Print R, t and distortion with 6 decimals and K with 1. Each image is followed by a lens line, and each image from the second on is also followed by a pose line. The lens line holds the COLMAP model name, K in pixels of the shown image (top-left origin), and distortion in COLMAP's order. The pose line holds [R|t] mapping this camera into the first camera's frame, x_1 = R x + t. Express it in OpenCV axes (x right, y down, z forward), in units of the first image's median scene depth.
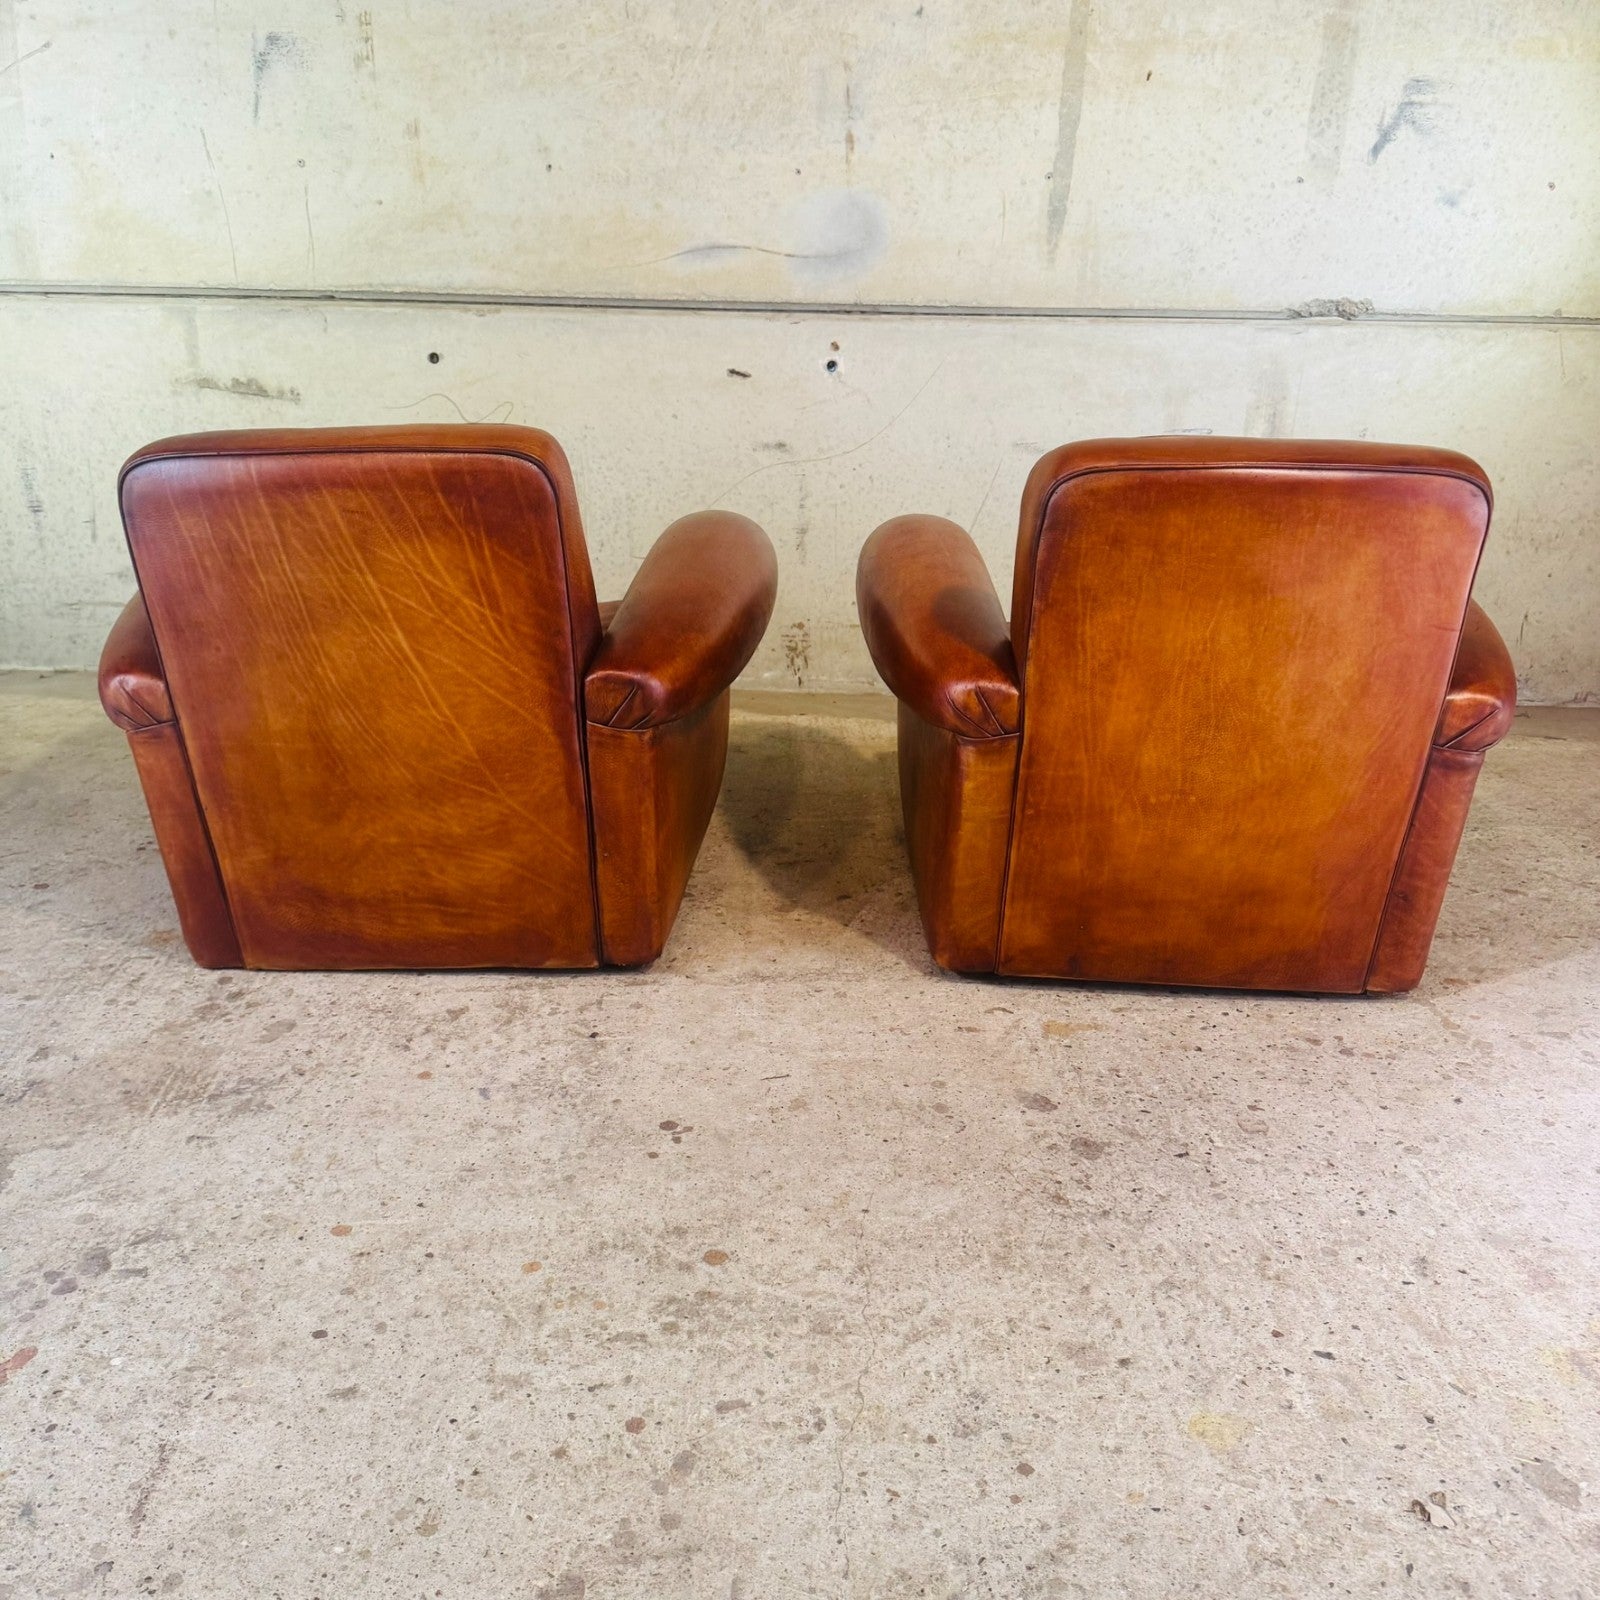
lens RADIAL K [[1505.4, 0, 793.8], [0, 1505.4, 796.9], [0, 0, 1]] dist [0.034236, -0.050848]
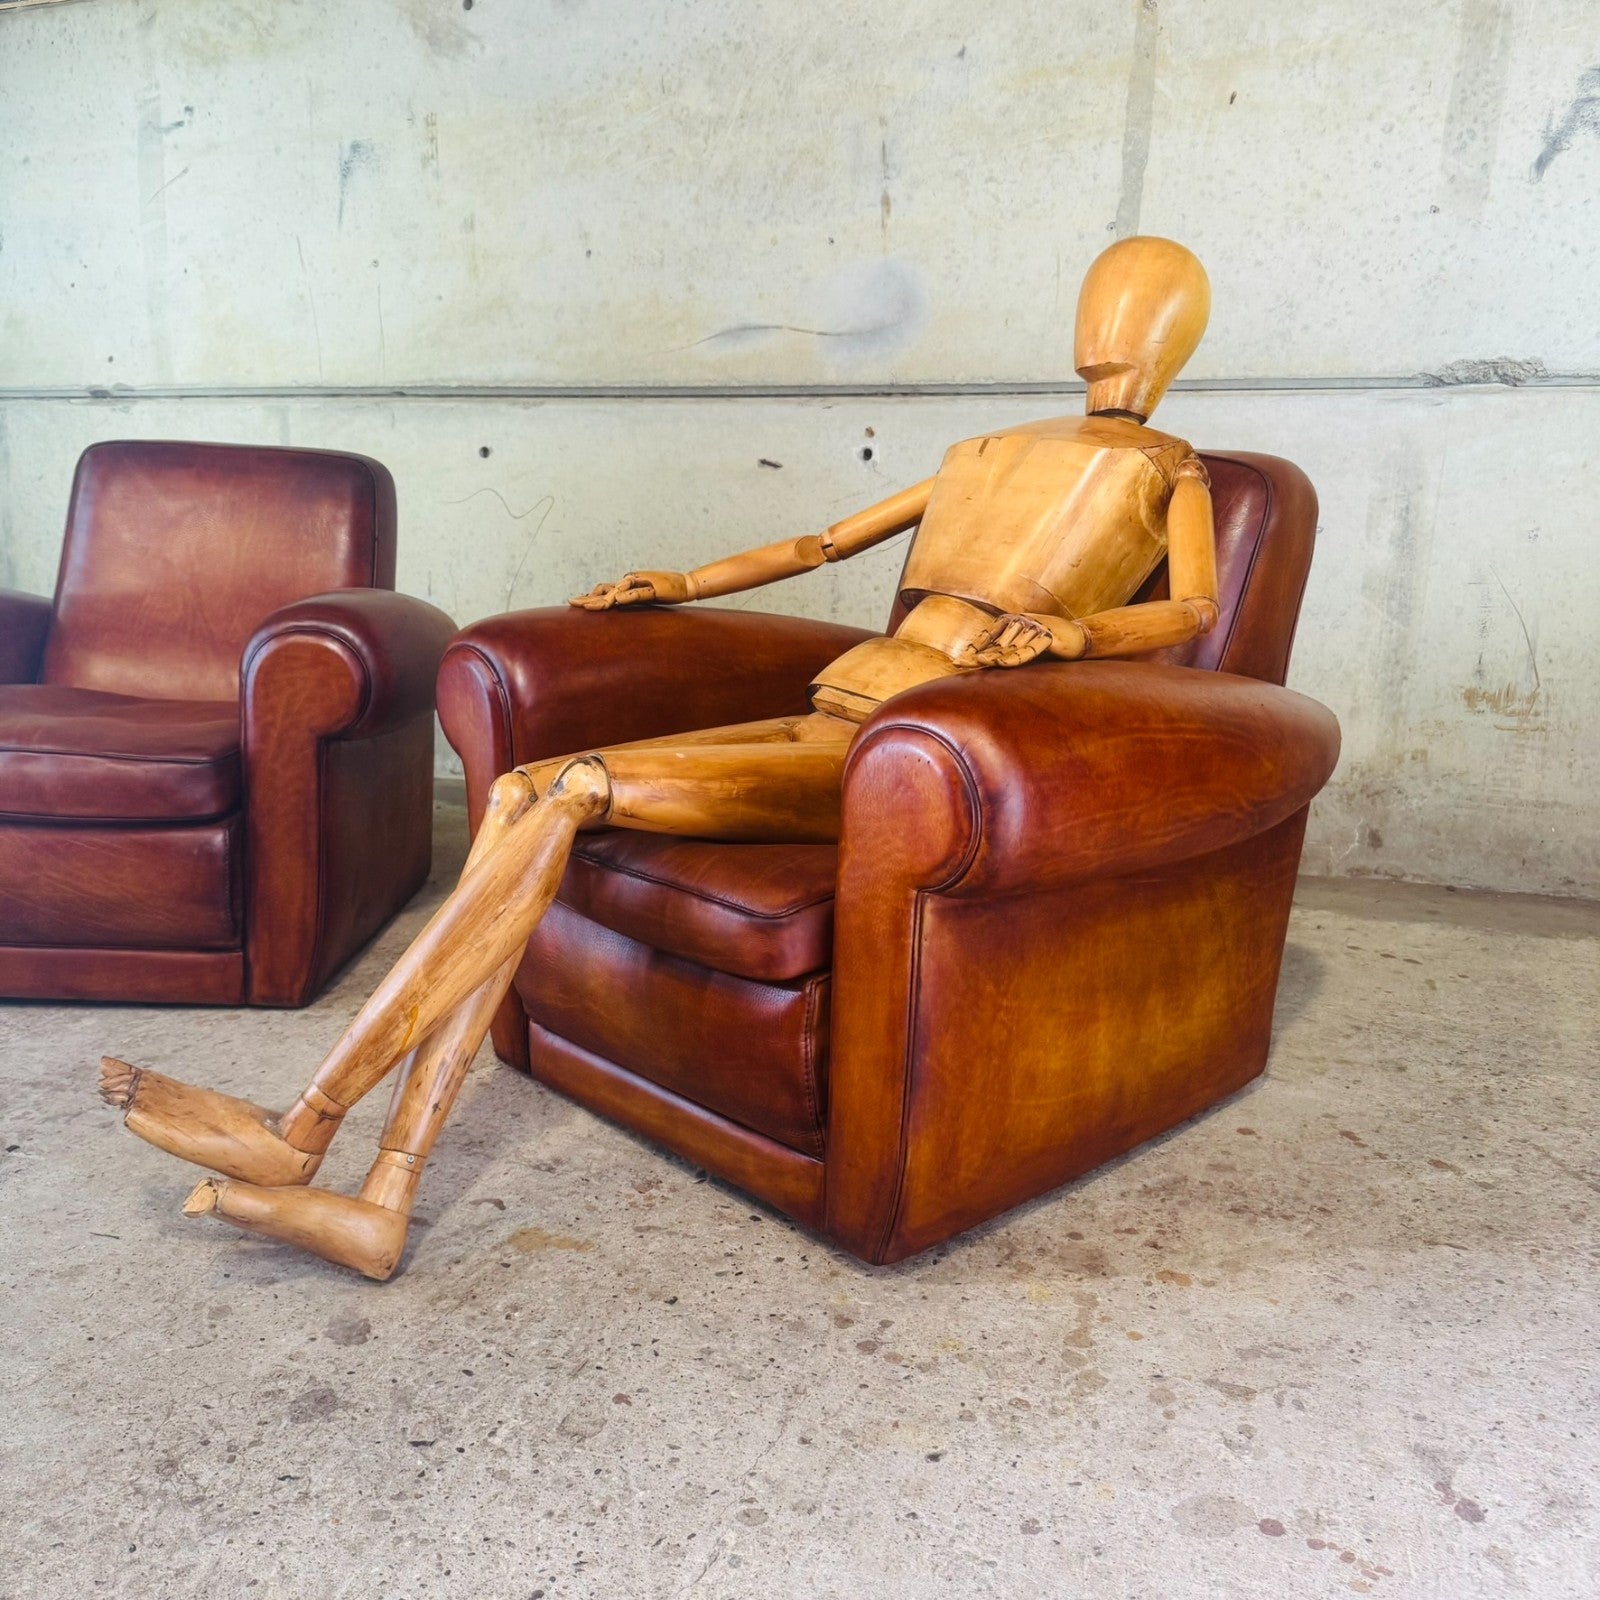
lens RADIAL K [[1488.5, 0, 798.5], [0, 1488.5, 799.1], [0, 0, 1]] dist [0.156013, -0.323631]
pose [[0.928694, 0.071523, -0.363885, 0.344594], [-0.110622, 0.989982, -0.087742, -0.005336], [0.353964, 0.121739, 0.927302, 0.207943]]
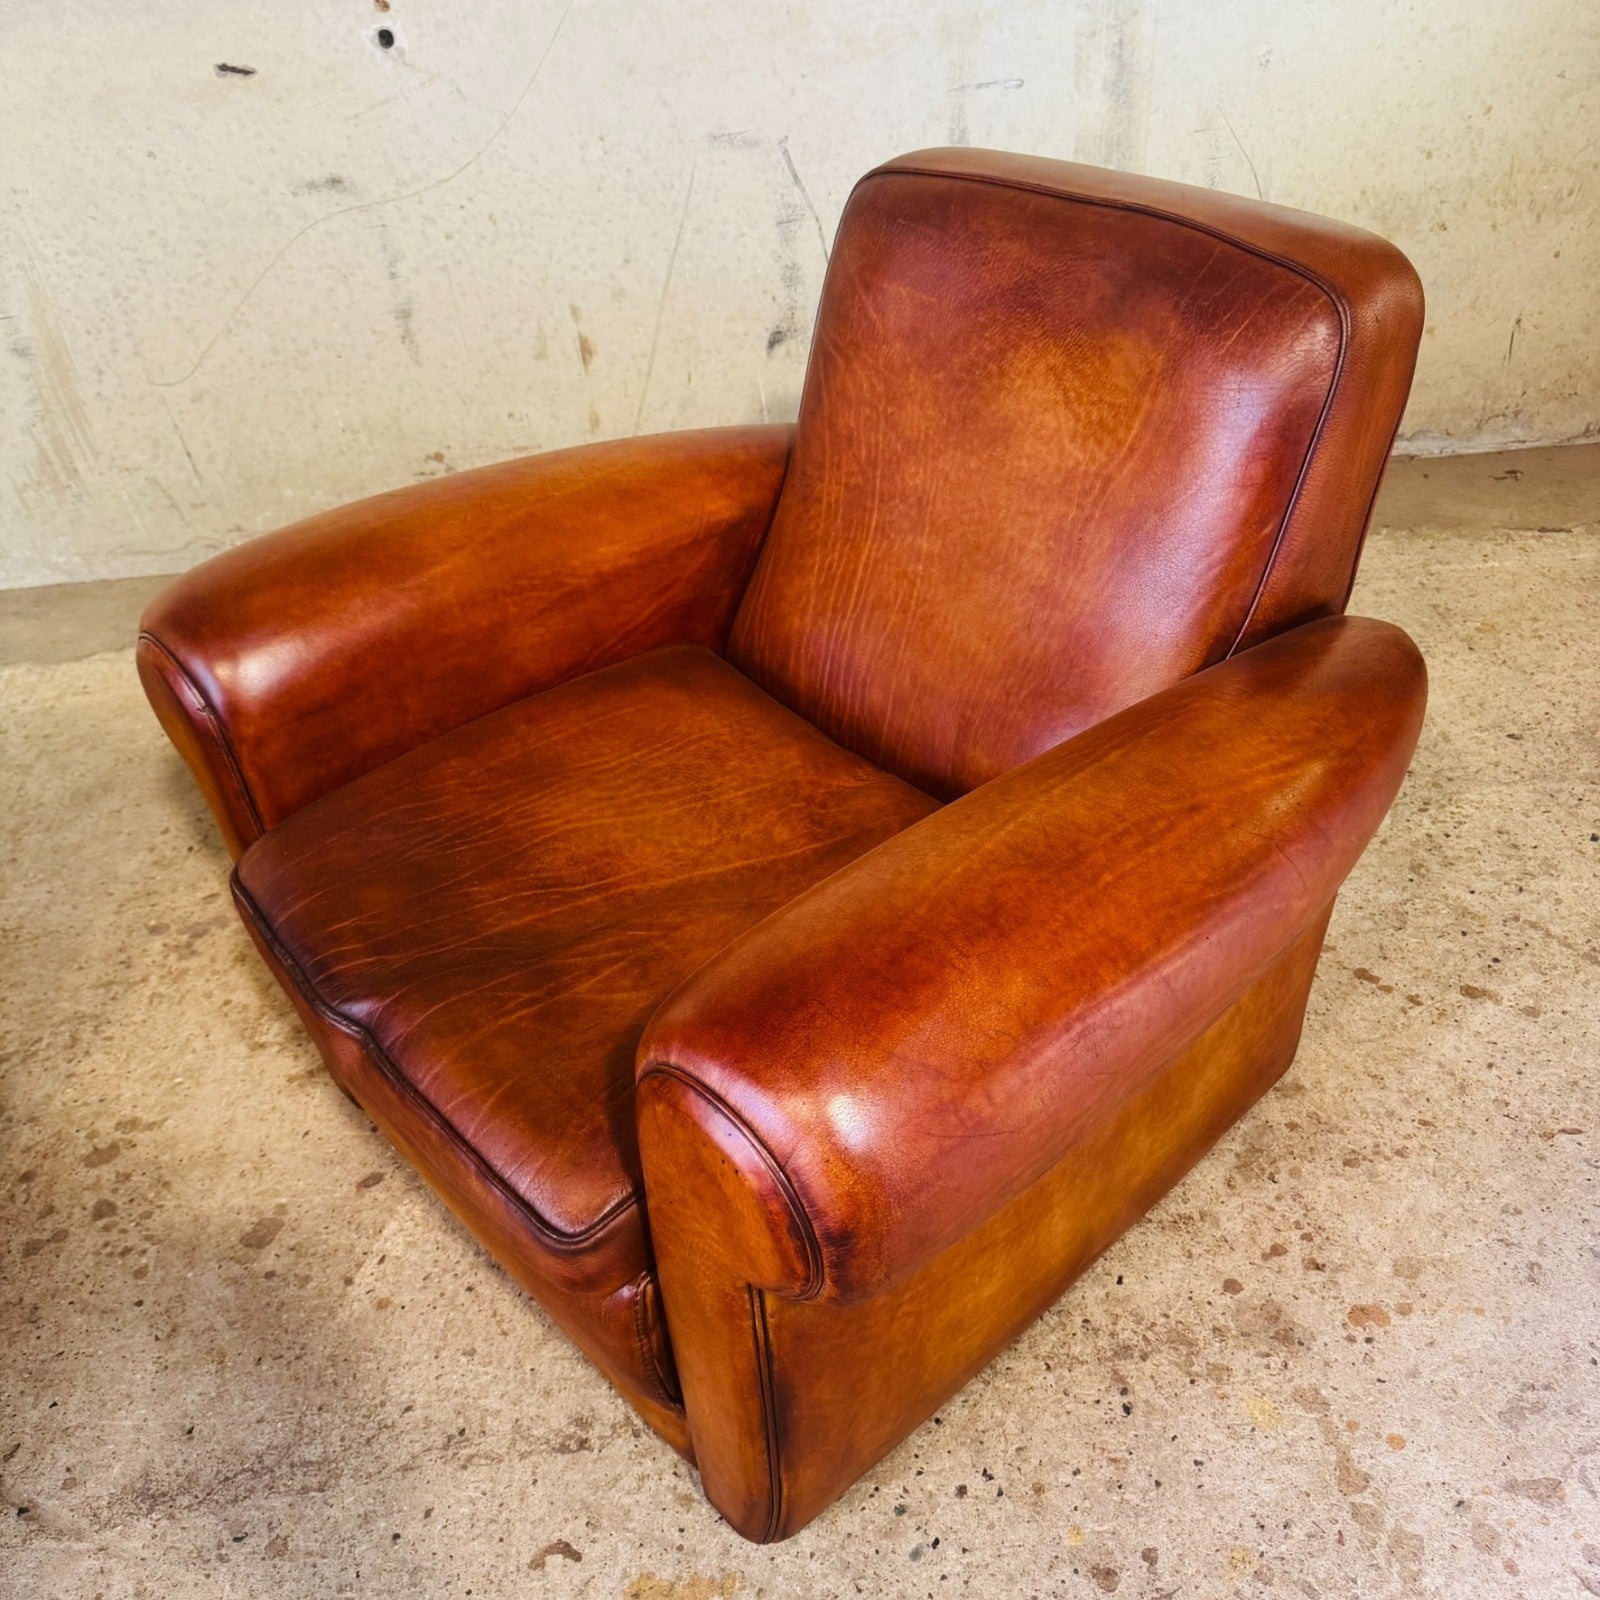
lens RADIAL K [[1520.3, 0, 795.3], [0, 1520.3, 804.0], [0, 0, 1]] dist [0.005380, -0.010948]
pose [[0.993148, -0.116693, -0.006314, 0.166234], [0.112834, 0.943436, 0.311765, -0.181511], [-0.030424, -0.310342, 0.950138, 0.347858]]
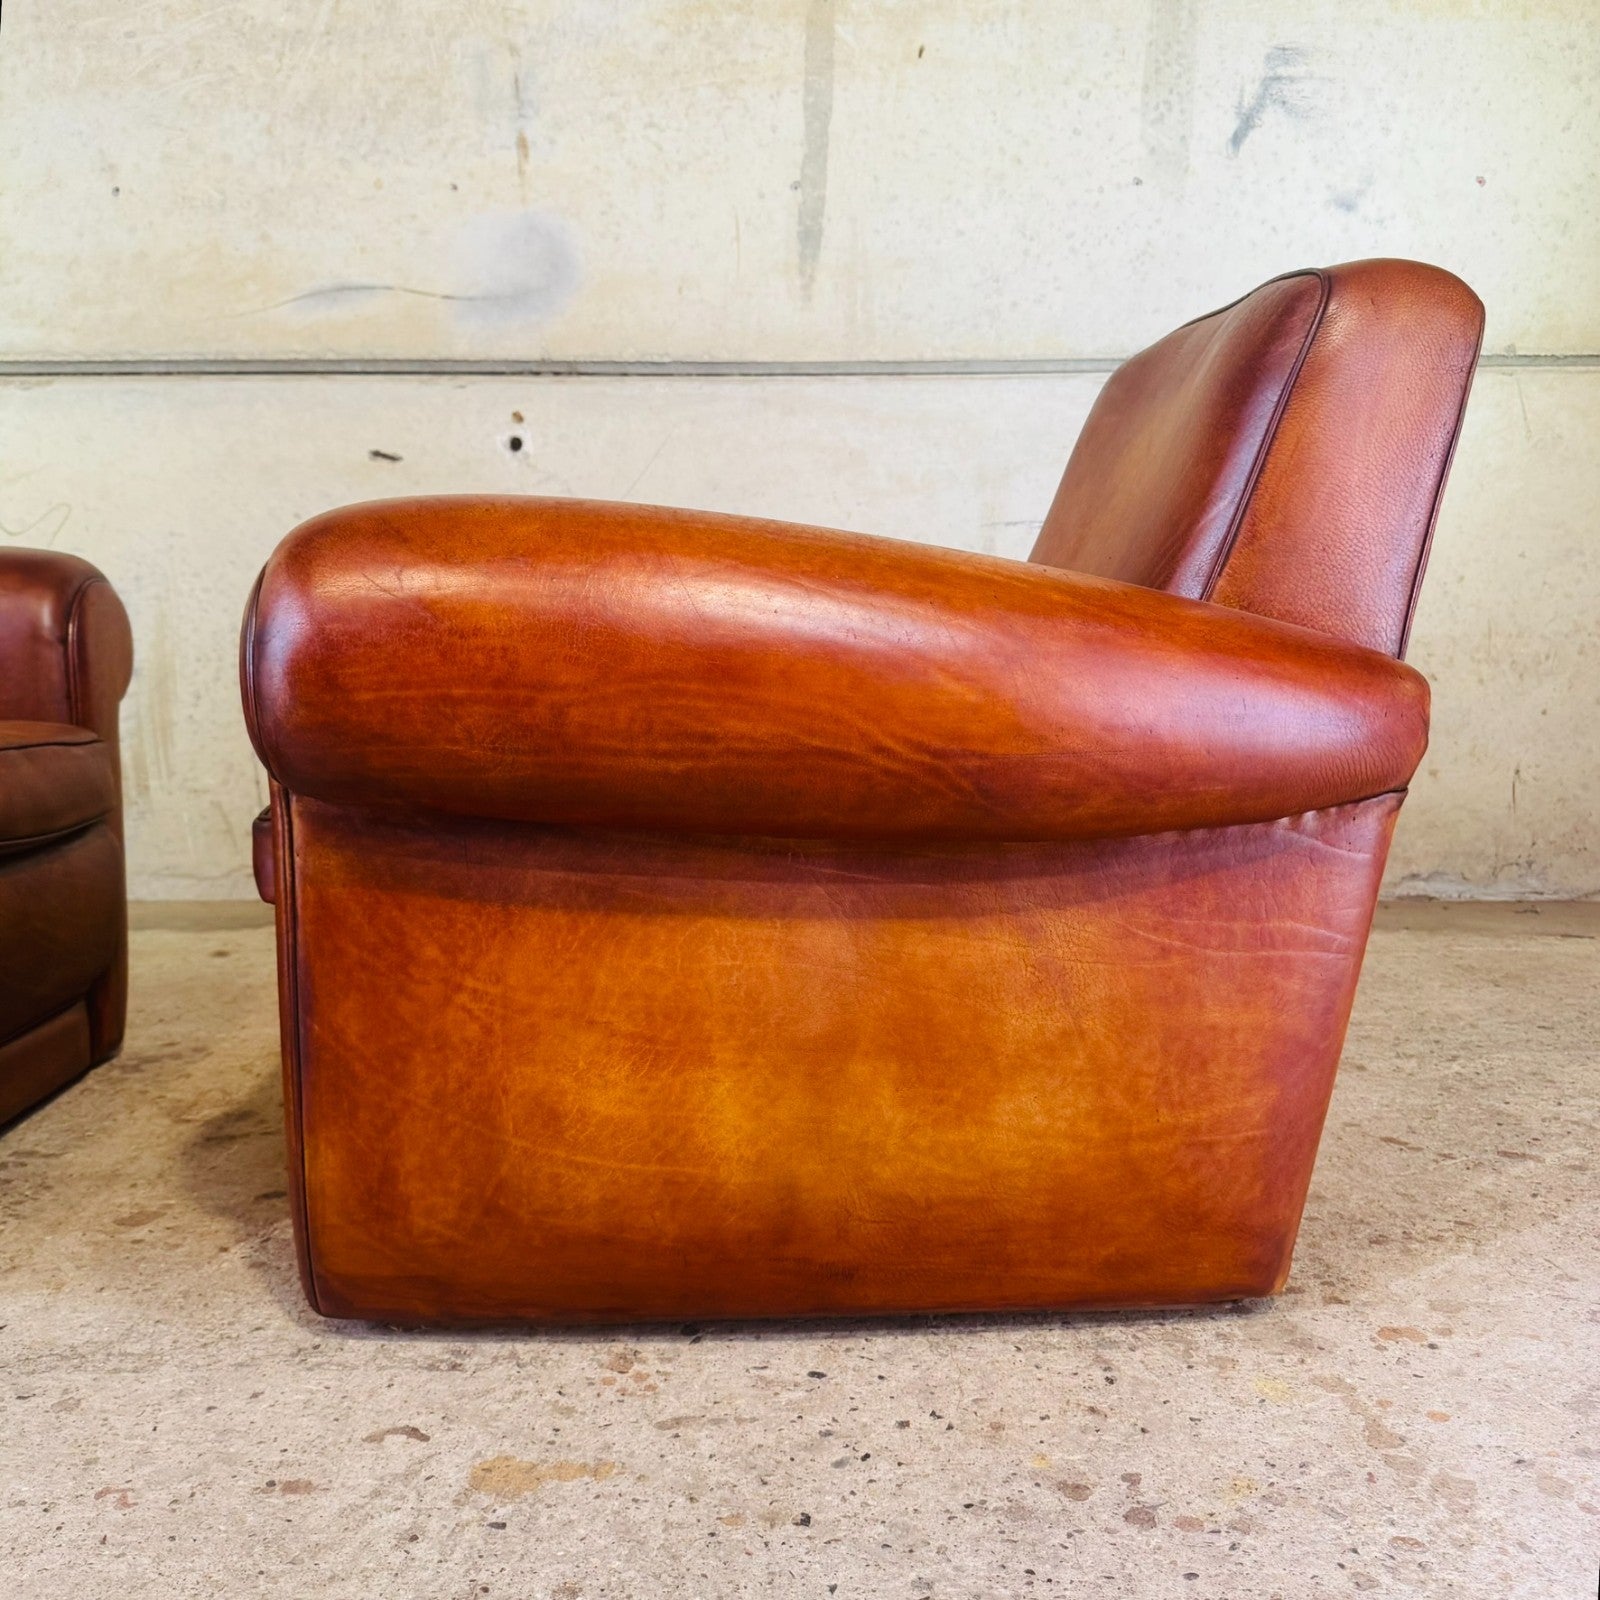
lens RADIAL K [[1584.1, 0, 797.5], [0, 1584.1, 797.3], [0, 0, 1]] dist [0.008922, -0.015007]
pose [[0.999730, -0.023191, 0.001556, 0.166022], [0.023042, 0.980109, -0.197118, 0.032973], [0.003046, 0.197100, 0.980379, 0.313429]]
